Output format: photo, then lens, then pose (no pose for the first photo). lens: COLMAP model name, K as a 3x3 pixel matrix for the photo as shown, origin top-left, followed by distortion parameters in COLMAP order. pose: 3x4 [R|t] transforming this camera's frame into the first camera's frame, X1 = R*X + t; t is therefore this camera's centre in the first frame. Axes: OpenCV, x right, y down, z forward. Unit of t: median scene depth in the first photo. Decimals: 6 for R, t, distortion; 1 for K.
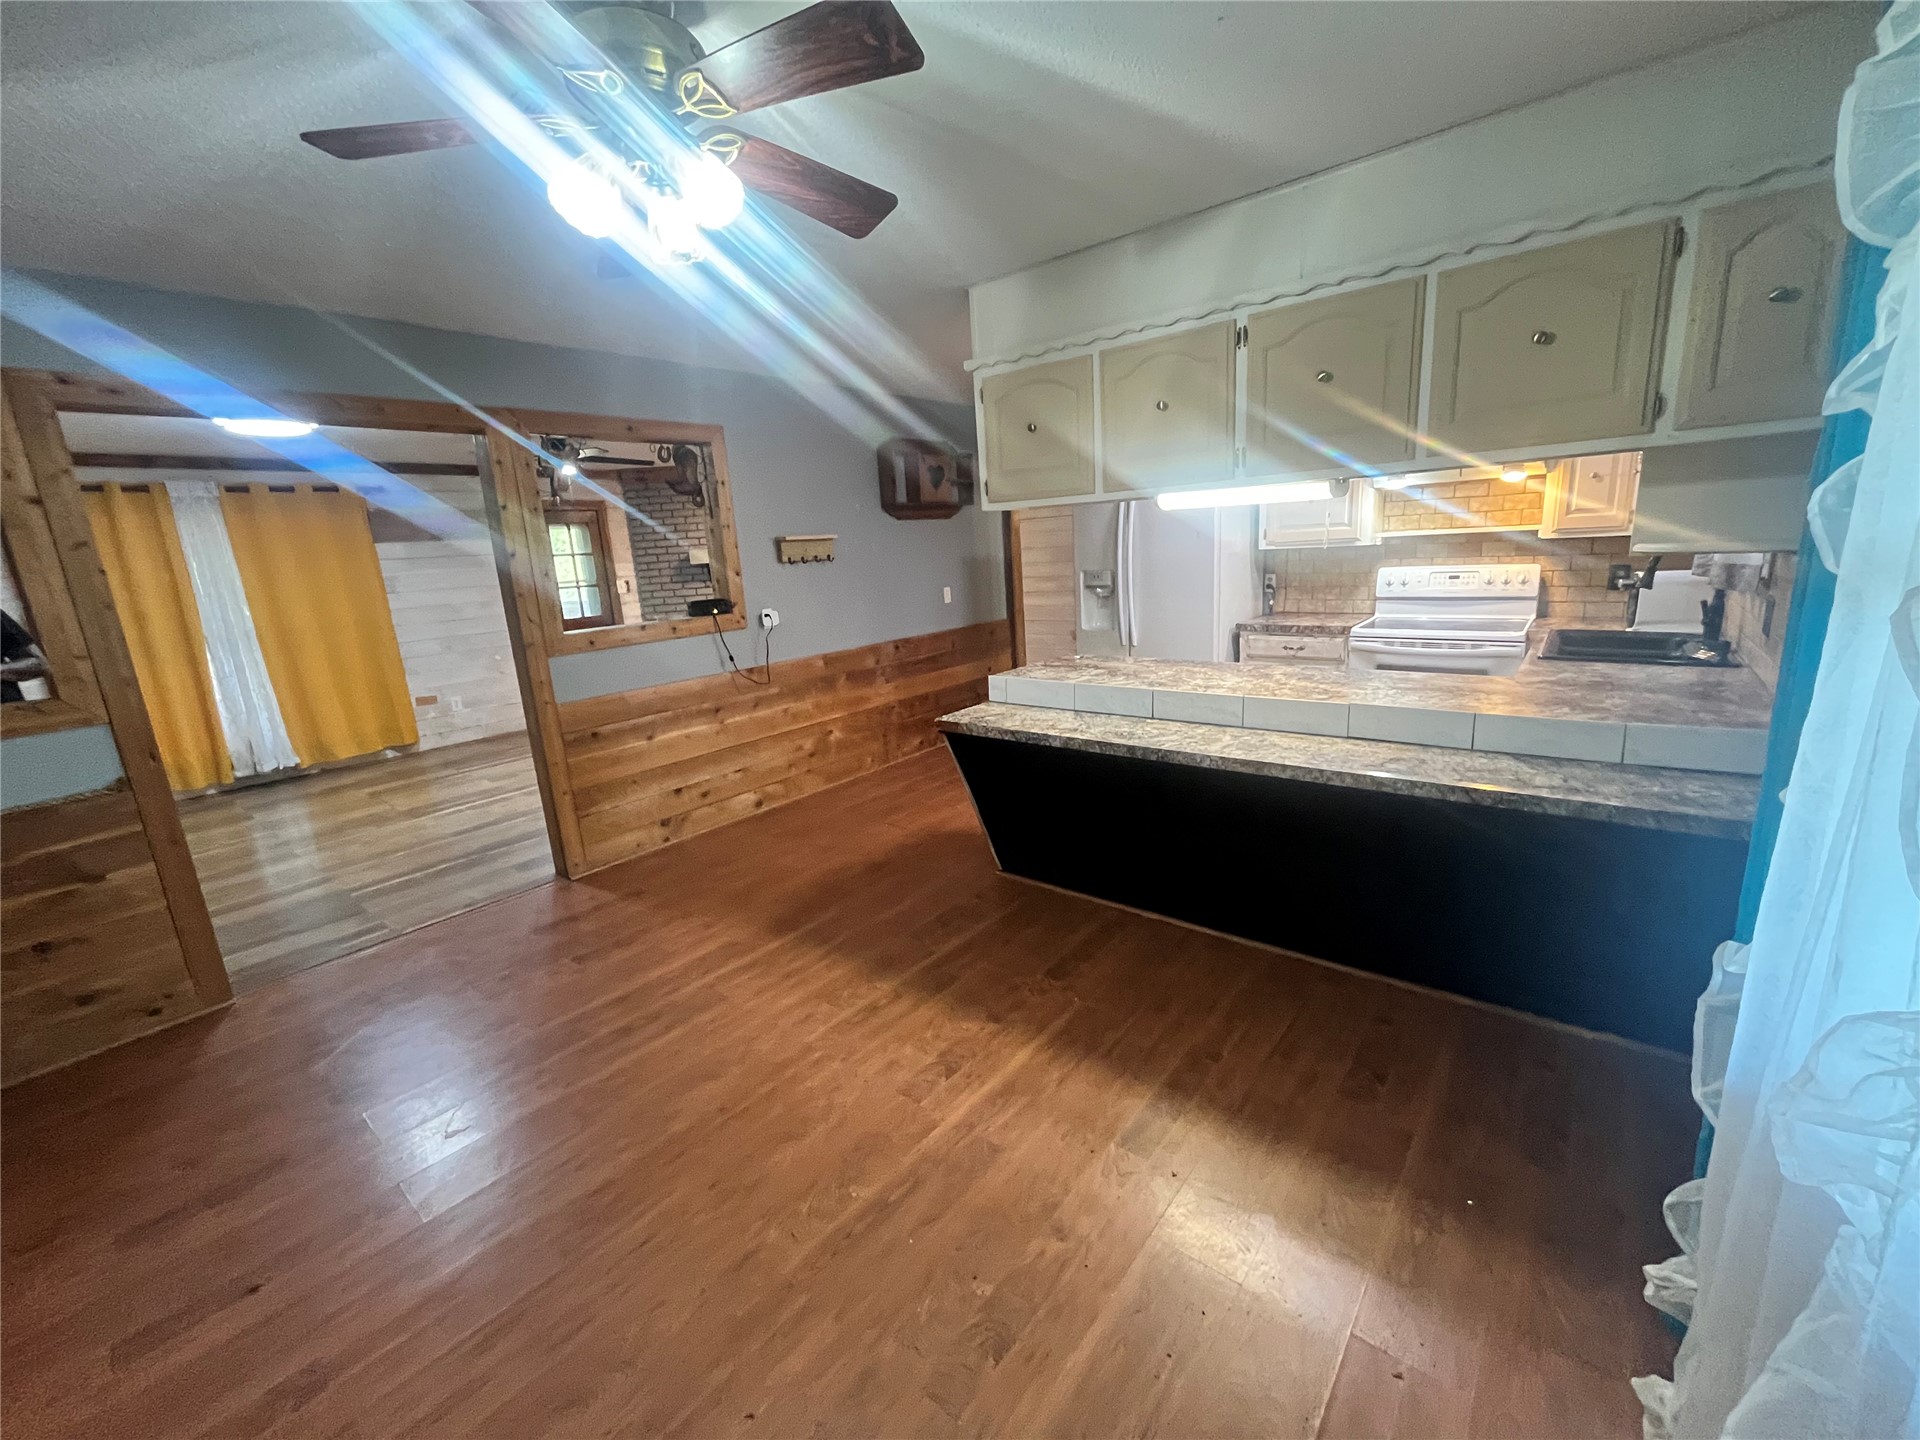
lens RADIAL K [[778.1, 0, 954.0], [0, 778.1, 719.8], [0, 0, 1]] dist [-0.003501, 0.000714]
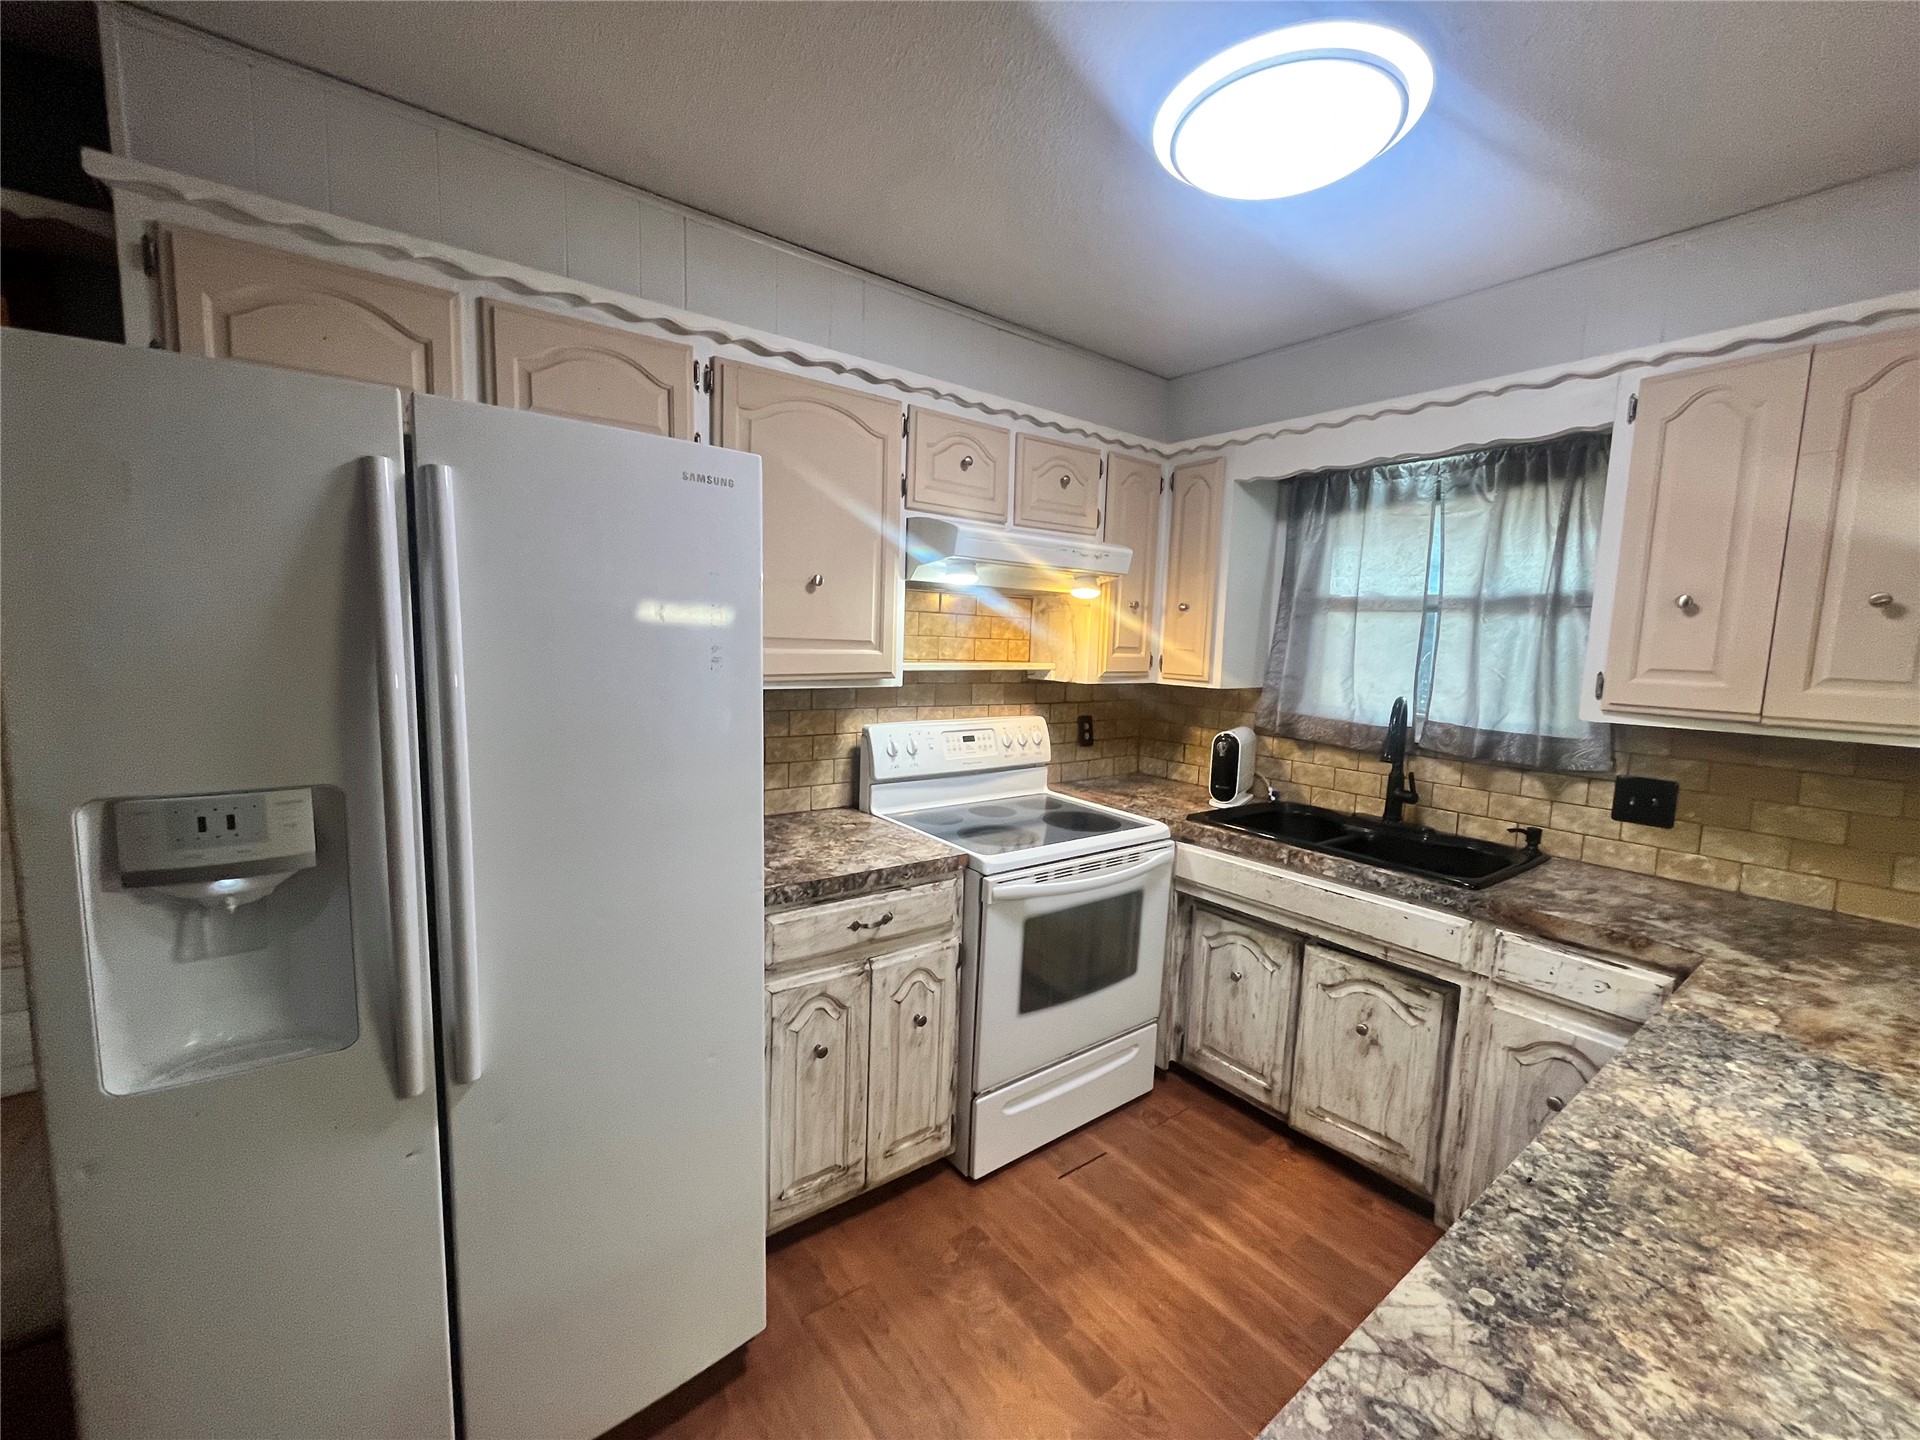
lens RADIAL K [[778.1, 0, 958.4], [0, 778.1, 722.1], [0, 0, 1]] dist [-0.003501, 0.000714]
pose [[0.237045, -0.041358, 0.970618, 0.036199], [0.173333, 0.984863, -0.000366, -0.185927], [-0.955911, 0.168327, 0.240625, 0.803867]]
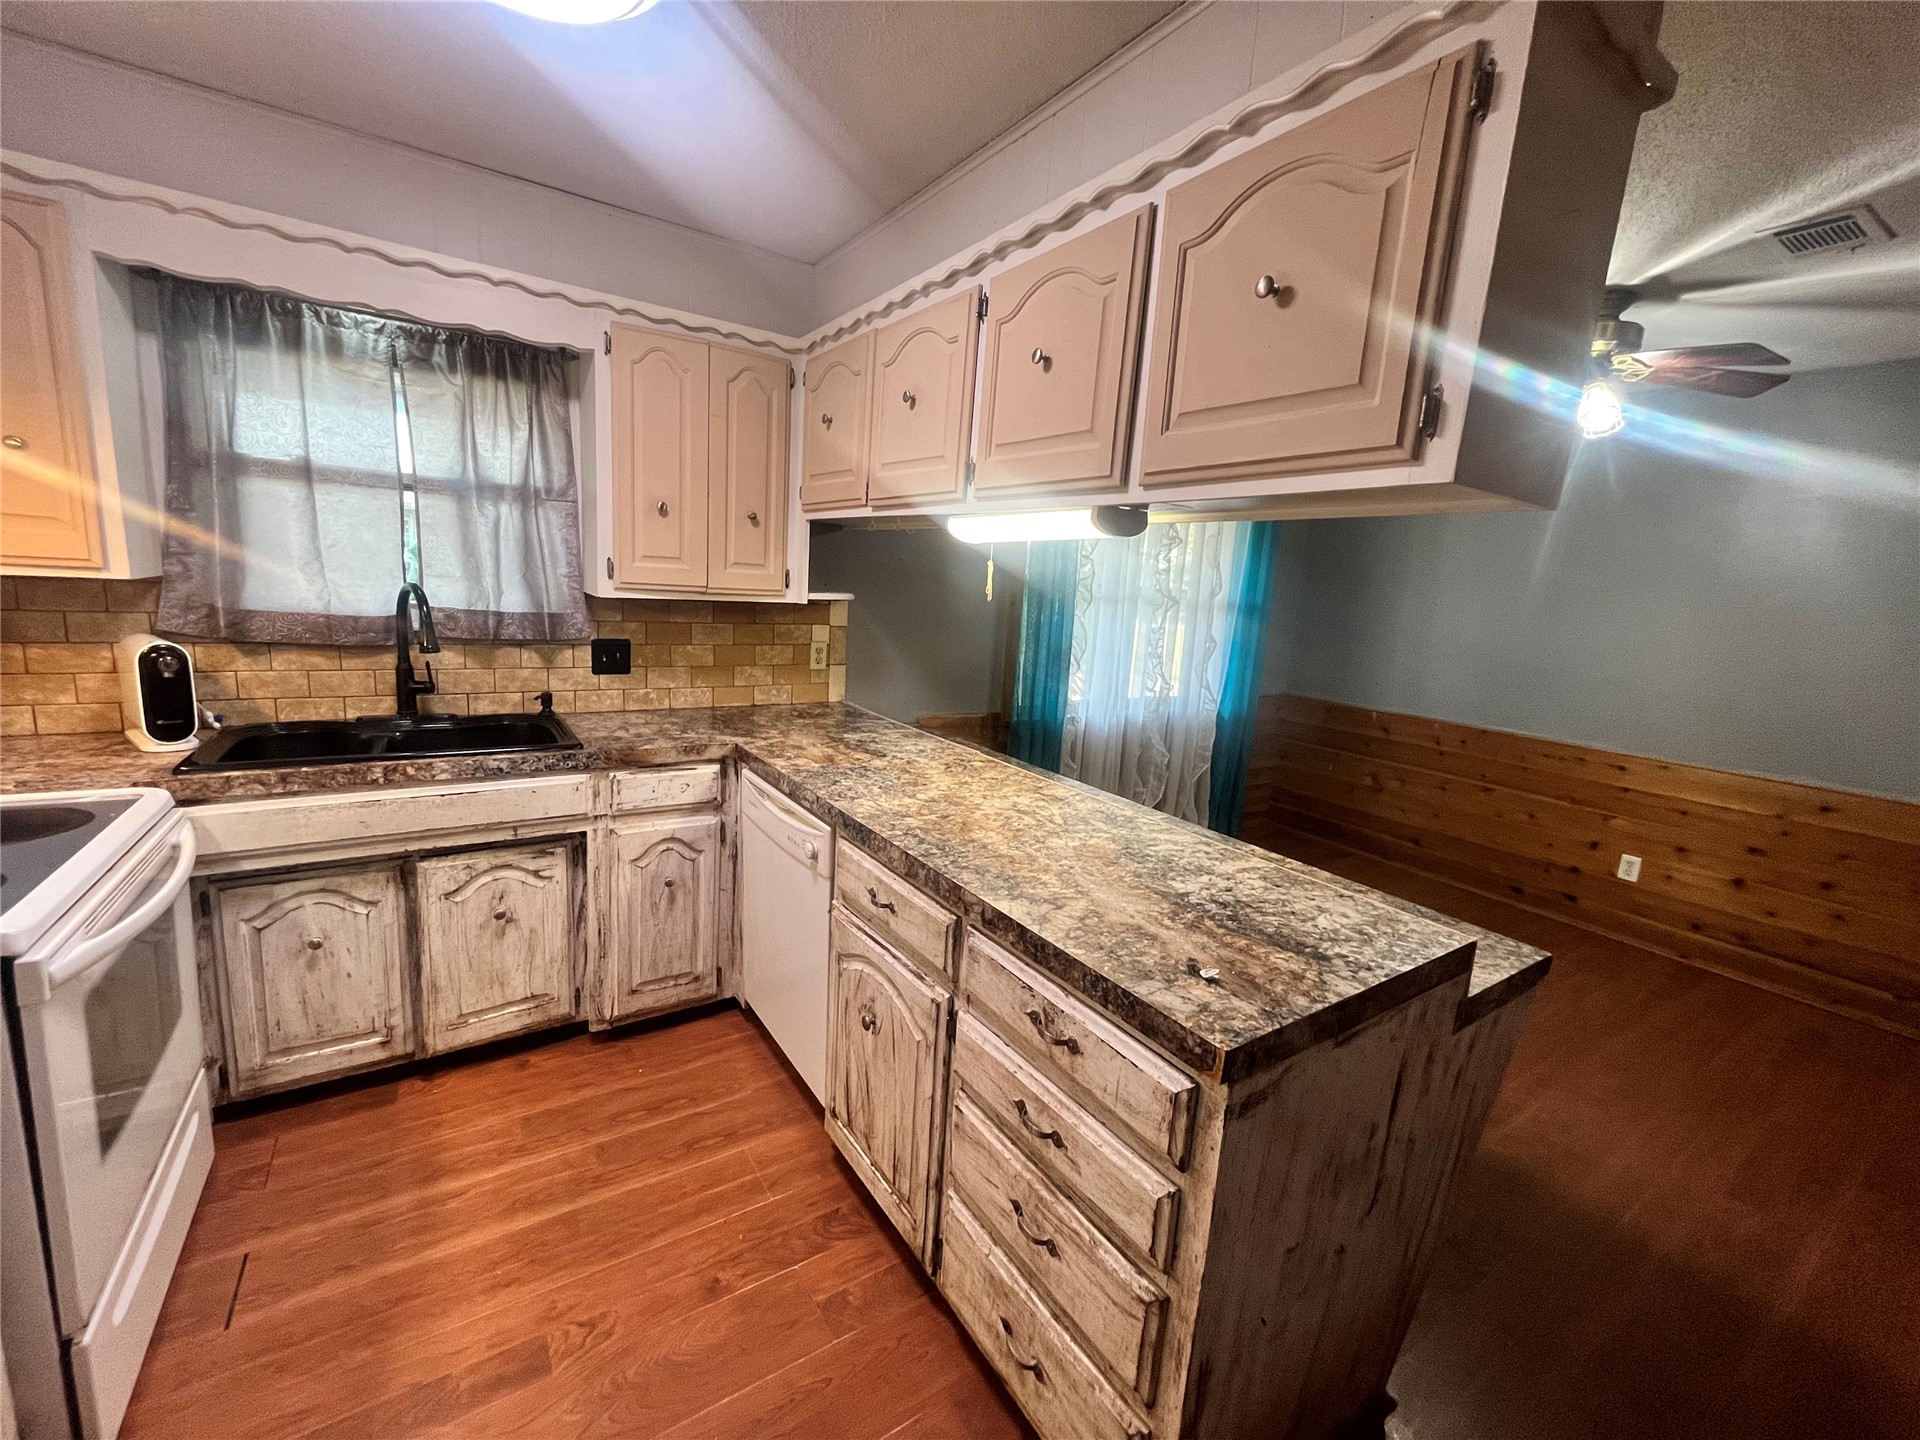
lens RADIAL K [[778.1, 0, 952.1], [0, 778.1, 720.6], [0, 0, 1]] dist [-0.003501, 0.000714]
pose [[-0.952501, -0.052693, 0.299941, 0.136100], [0.064530, 0.927630, 0.367885, -0.228797], [-0.297620, 0.369766, -0.880168, 1.004220]]
